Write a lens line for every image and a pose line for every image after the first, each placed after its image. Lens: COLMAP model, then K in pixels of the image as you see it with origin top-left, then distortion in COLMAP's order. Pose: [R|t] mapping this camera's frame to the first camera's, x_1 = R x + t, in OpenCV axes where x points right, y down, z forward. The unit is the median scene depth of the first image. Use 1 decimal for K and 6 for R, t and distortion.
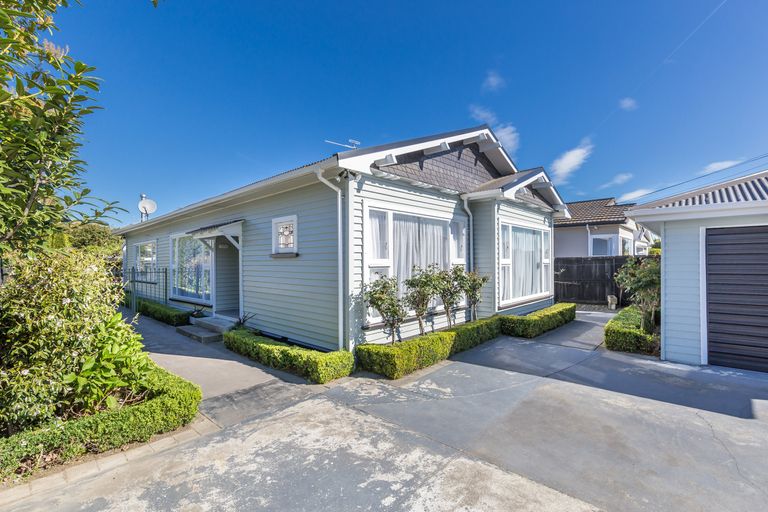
lens RADIAL K [[329.7, 0, 384.0], [0, 329.7, 256.0], [0, 0, 1]] dist [-0.000831, -0.000227]
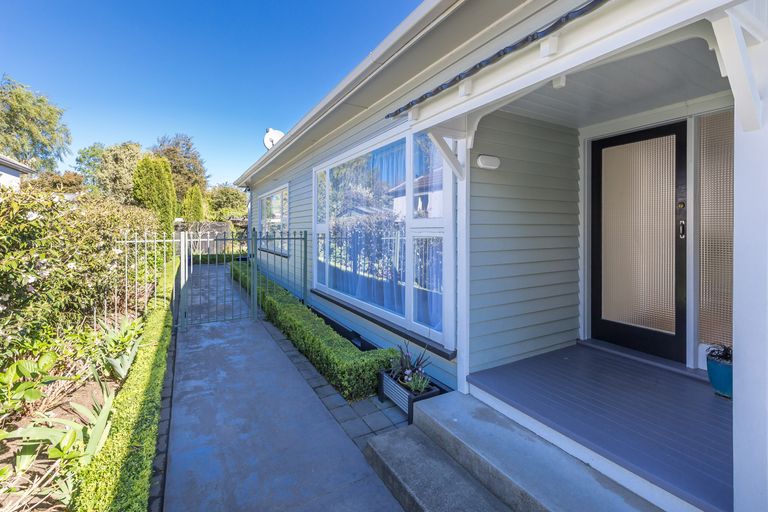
lens RADIAL K [[329.7, 0, 384.0], [0, 329.7, 256.0], [0, 0, 1]] dist [-0.000831, -0.000227]
pose [[0.953697, 0.048678, -0.296805, -0.394589], [-0.021269, 0.995261, 0.094889, 0.024565], [0.300017, -0.084183, 0.950212, 0.550633]]
